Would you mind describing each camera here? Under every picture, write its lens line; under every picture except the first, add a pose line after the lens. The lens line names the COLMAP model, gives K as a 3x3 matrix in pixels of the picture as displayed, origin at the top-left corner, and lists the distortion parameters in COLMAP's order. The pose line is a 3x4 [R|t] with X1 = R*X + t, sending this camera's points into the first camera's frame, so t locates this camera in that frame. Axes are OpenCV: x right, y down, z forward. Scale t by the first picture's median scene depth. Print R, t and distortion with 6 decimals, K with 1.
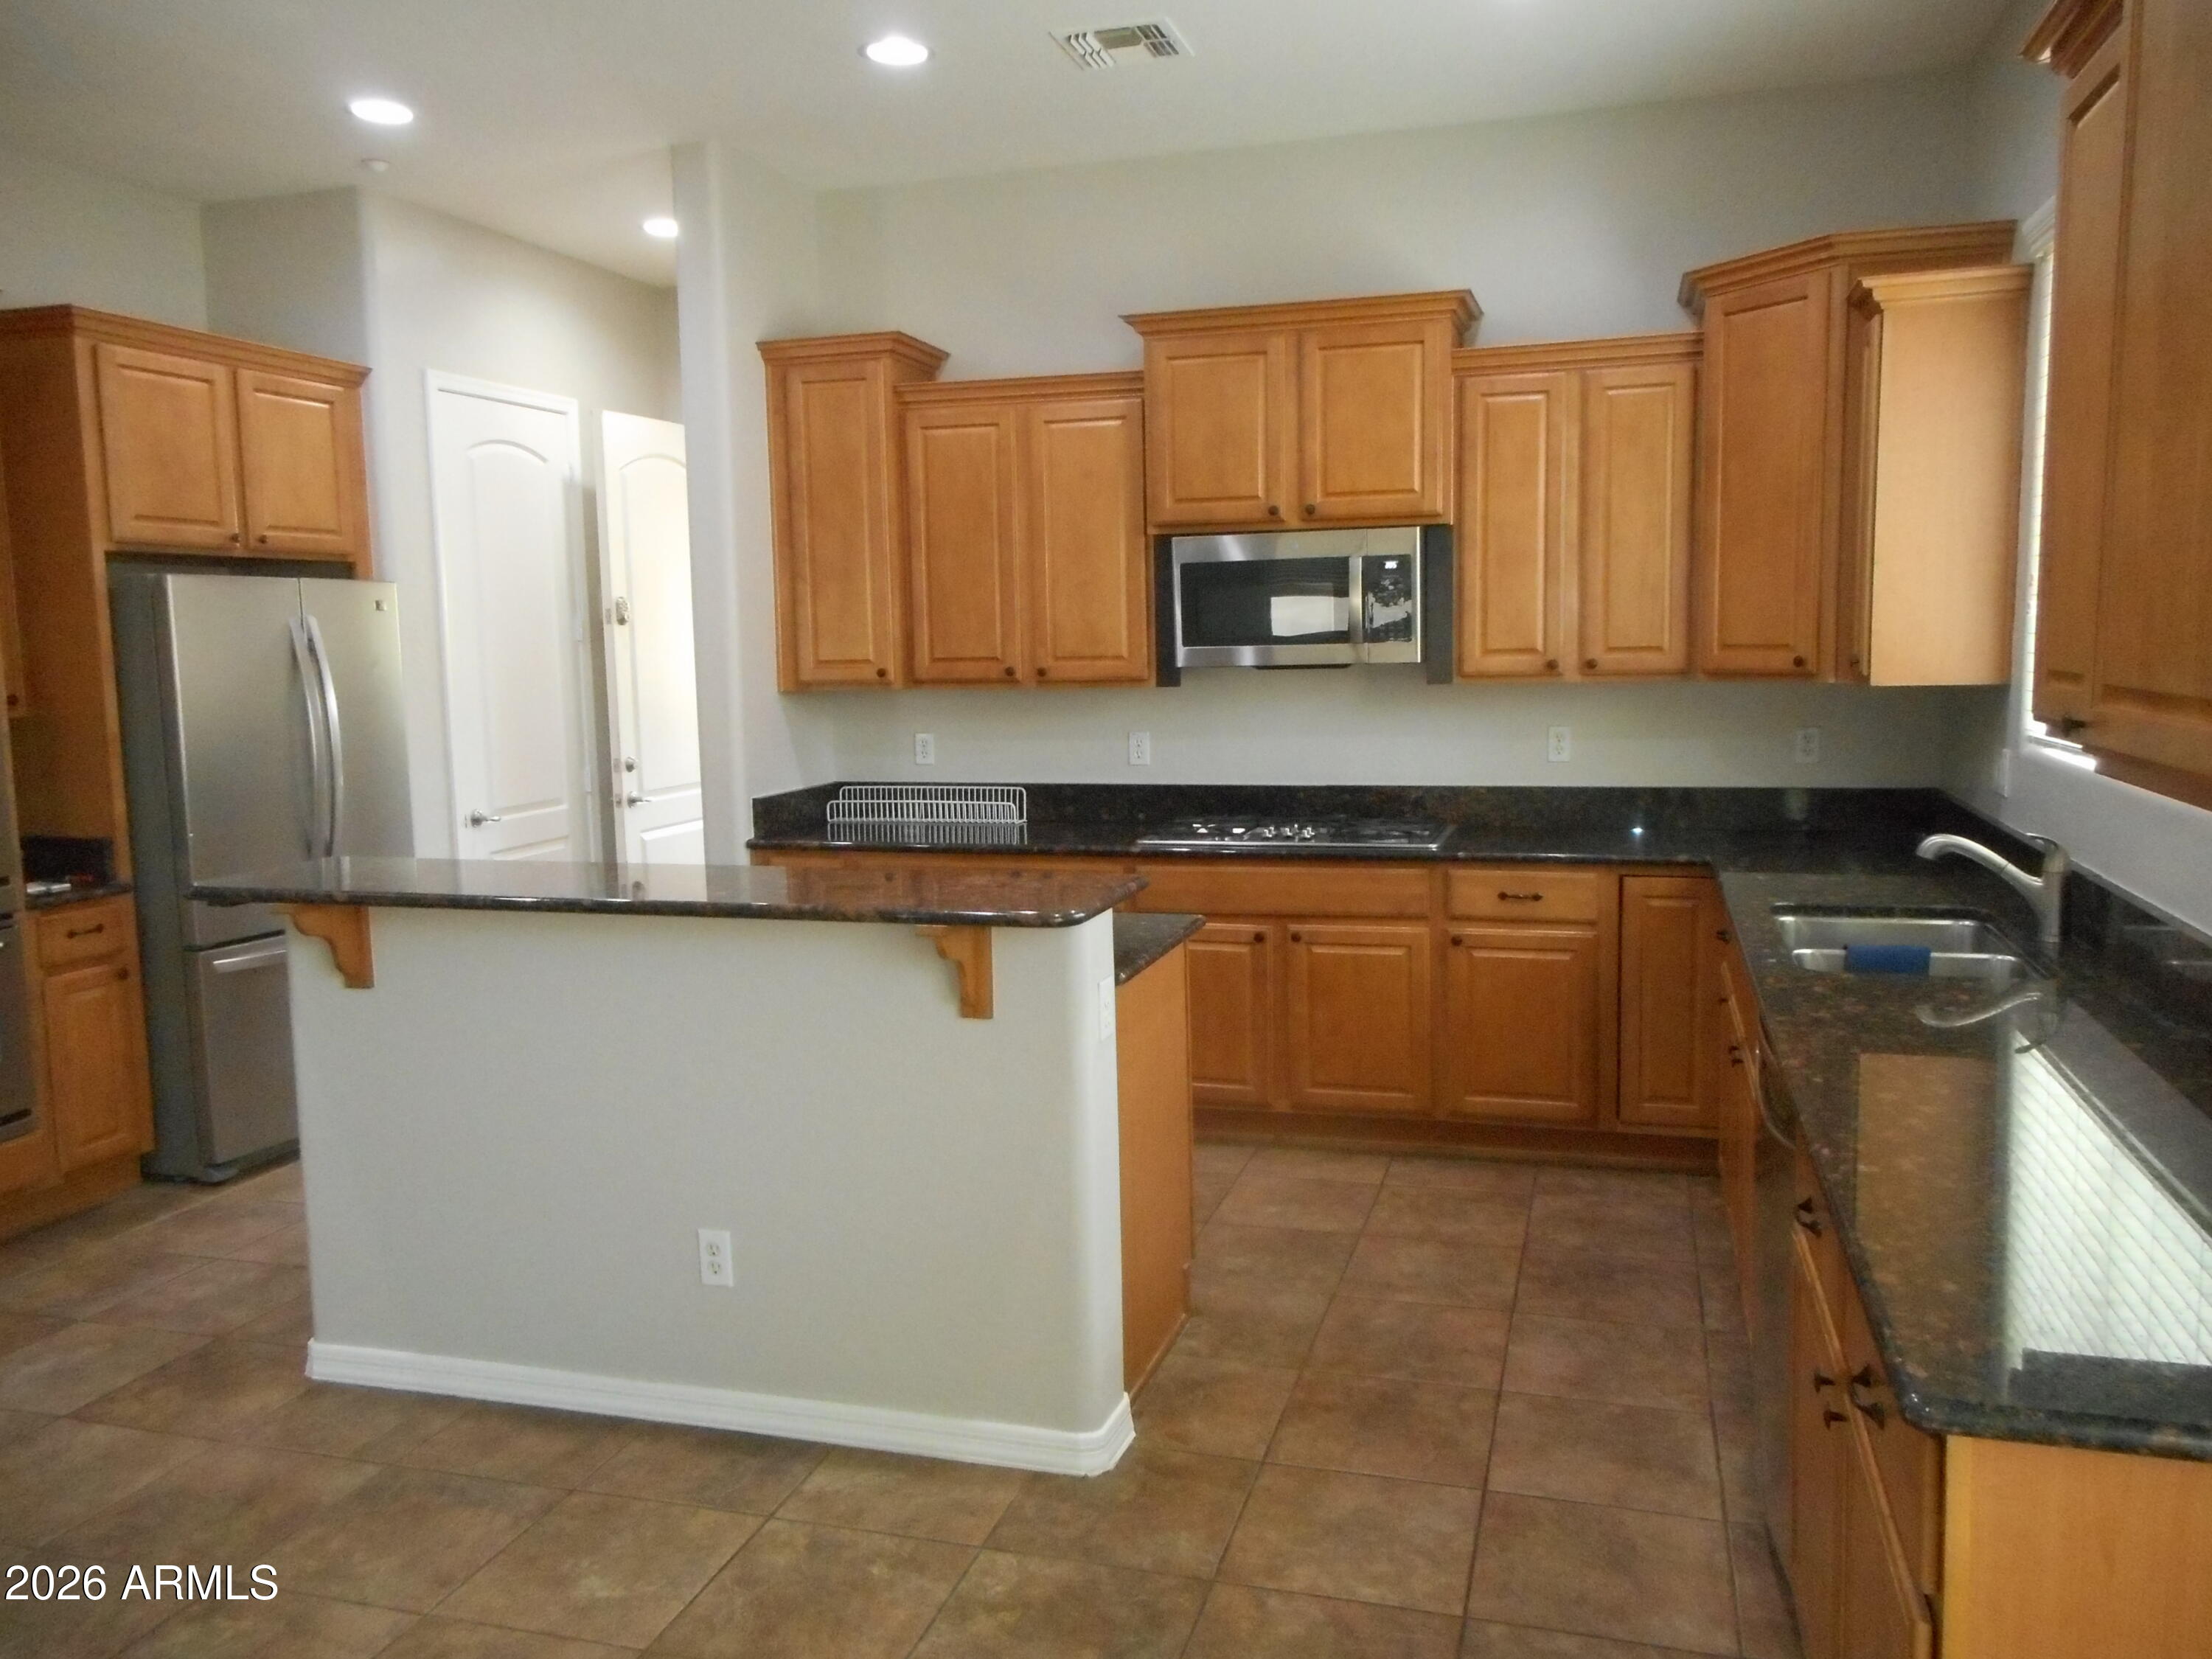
lens RADIAL K [[1691.2, 0, 1066.7], [0, 1691.2, 838.1], [0, 0, 1]] dist [0.006165, 0.002386]
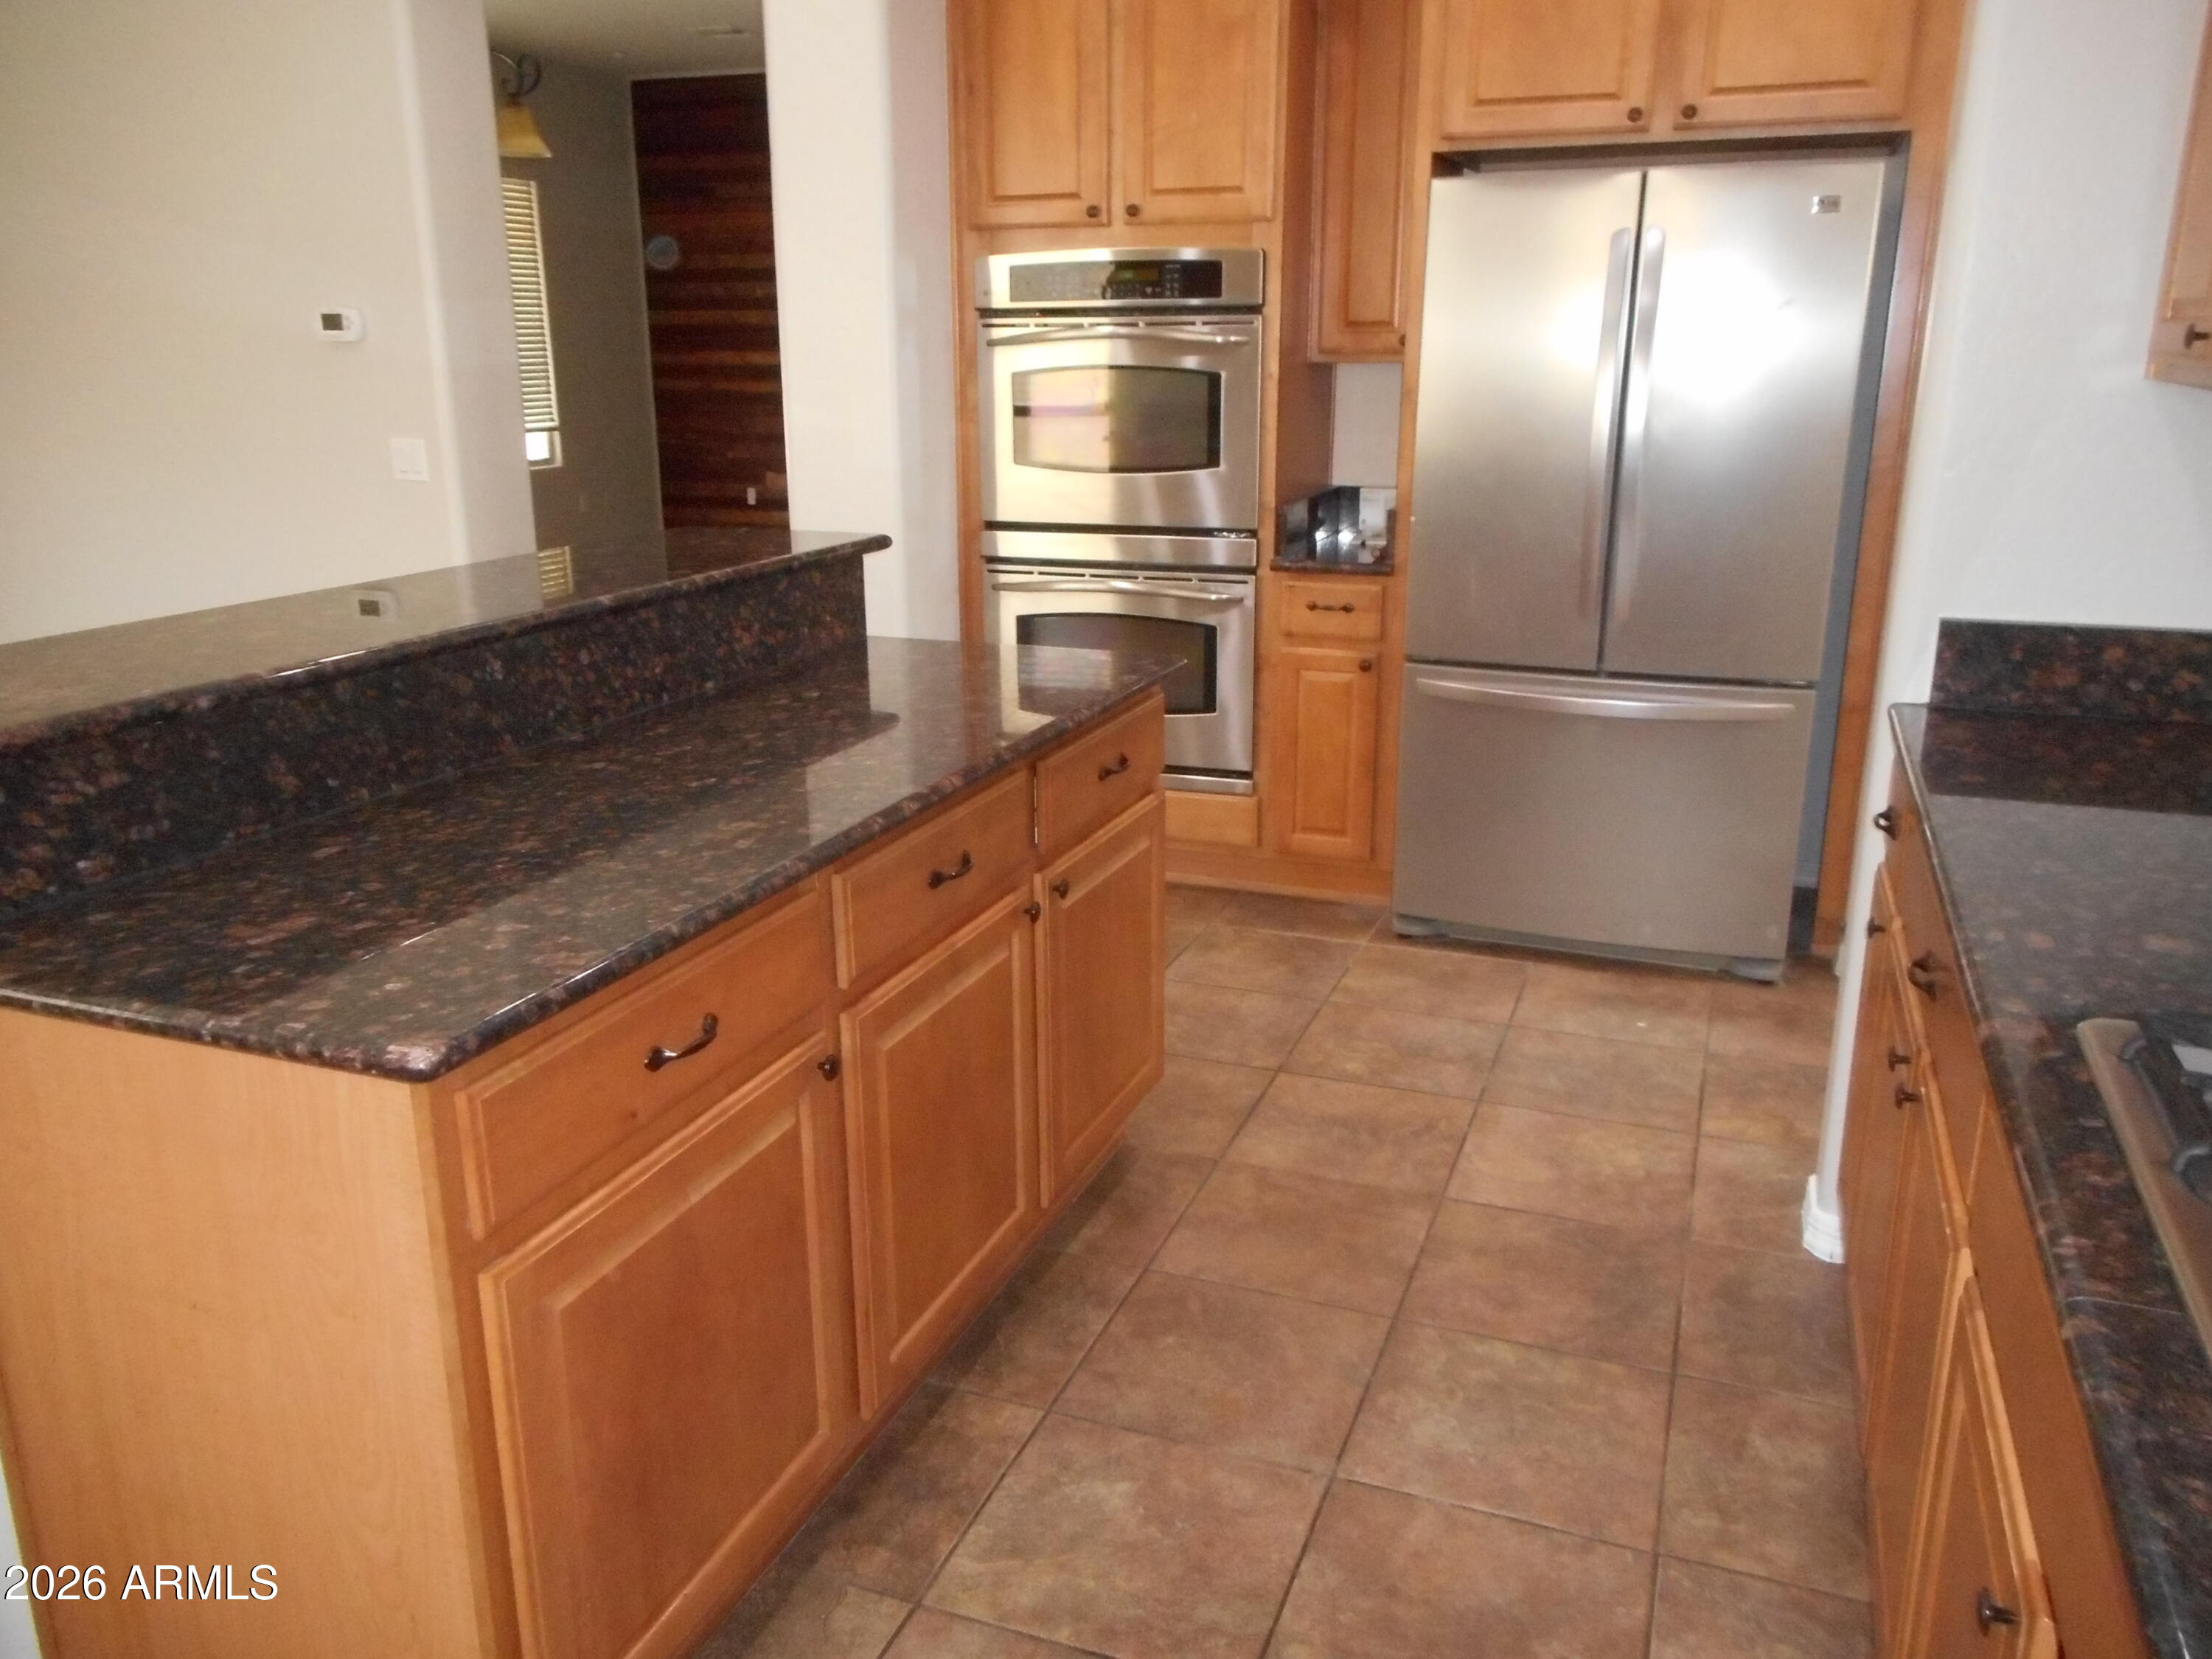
lens RADIAL K [[1691.2, 0, 1066.7], [0, 1691.2, 838.1], [0, 0, 1]] dist [0.006165, 0.002386]
pose [[-0.071558, 0.302149, -0.950571, 0.416027], [-0.108927, 0.944947, 0.308561, -0.117819], [0.991471, 0.125623, -0.034707, 1.168979]]
